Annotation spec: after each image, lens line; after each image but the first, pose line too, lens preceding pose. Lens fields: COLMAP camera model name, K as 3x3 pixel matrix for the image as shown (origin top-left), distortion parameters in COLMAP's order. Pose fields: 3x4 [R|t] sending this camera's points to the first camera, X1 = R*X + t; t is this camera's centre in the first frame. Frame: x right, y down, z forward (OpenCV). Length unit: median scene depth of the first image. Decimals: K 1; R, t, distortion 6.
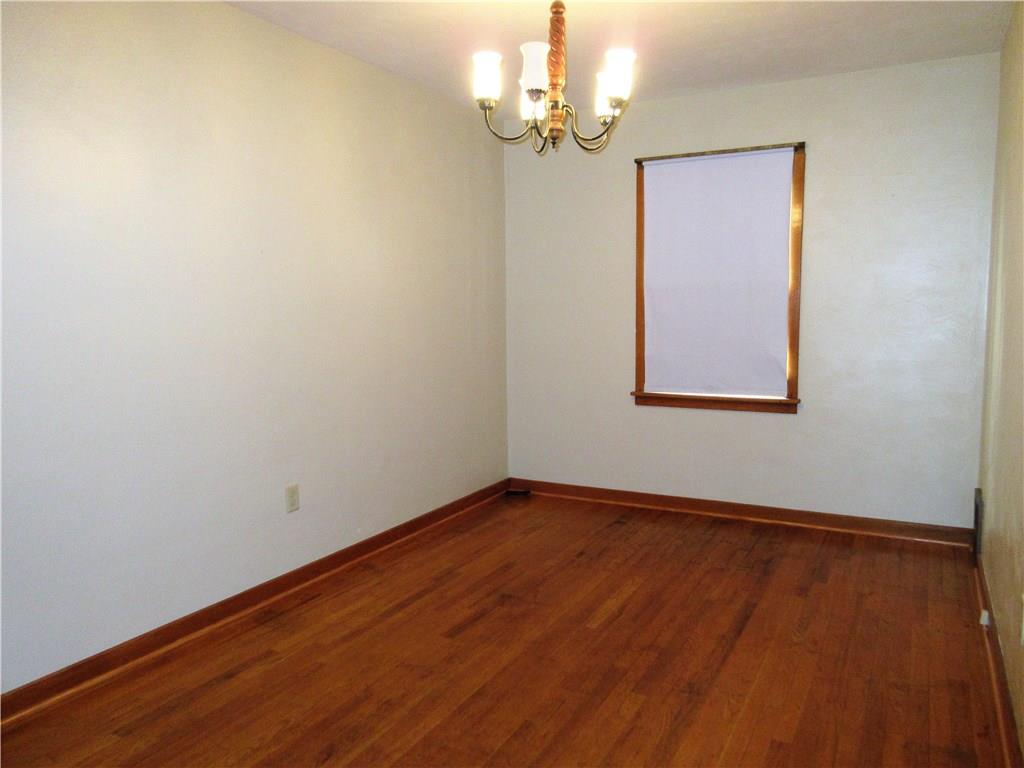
lens RADIAL K [[766.9, 0, 507.7], [0, 766.9, 385.5], [0, 0, 1]] dist [0.003157, -0.000942]
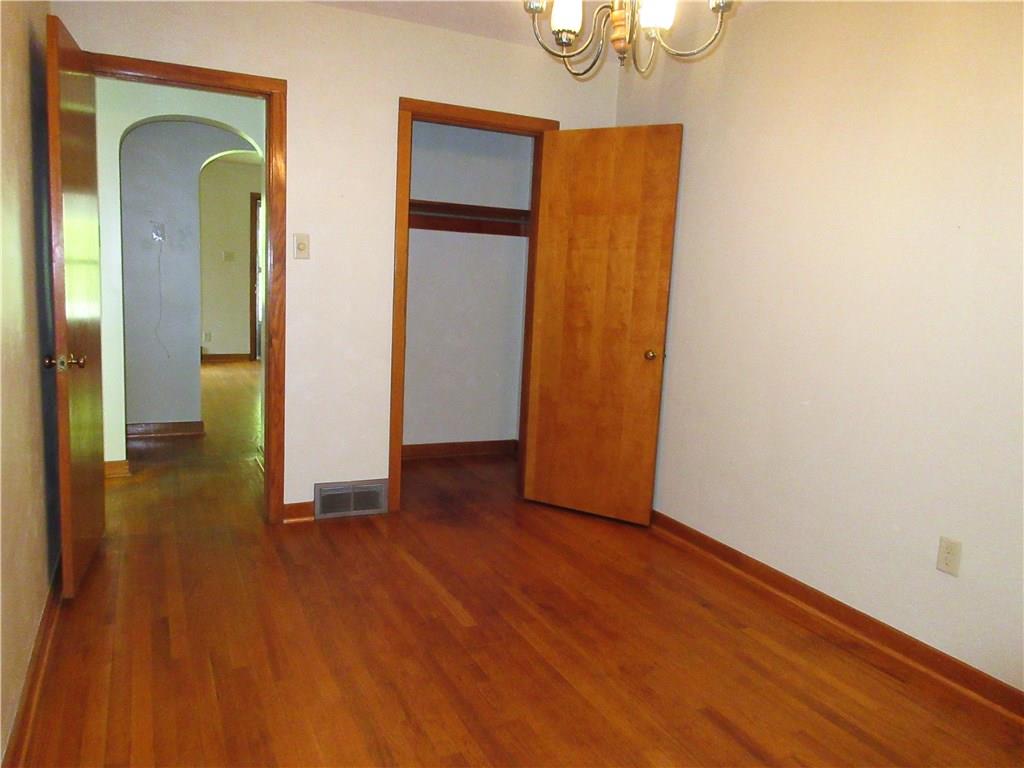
lens RADIAL K [[766.9, 0, 507.4], [0, 766.9, 383.2], [0, 0, 1]] dist [0.003157, -0.000942]
pose [[-0.591296, 0.092748, -0.801103, 0.652198], [-0.128399, 0.969866, 0.207058, -0.133840], [0.796167, 0.225293, -0.561570, 1.234877]]
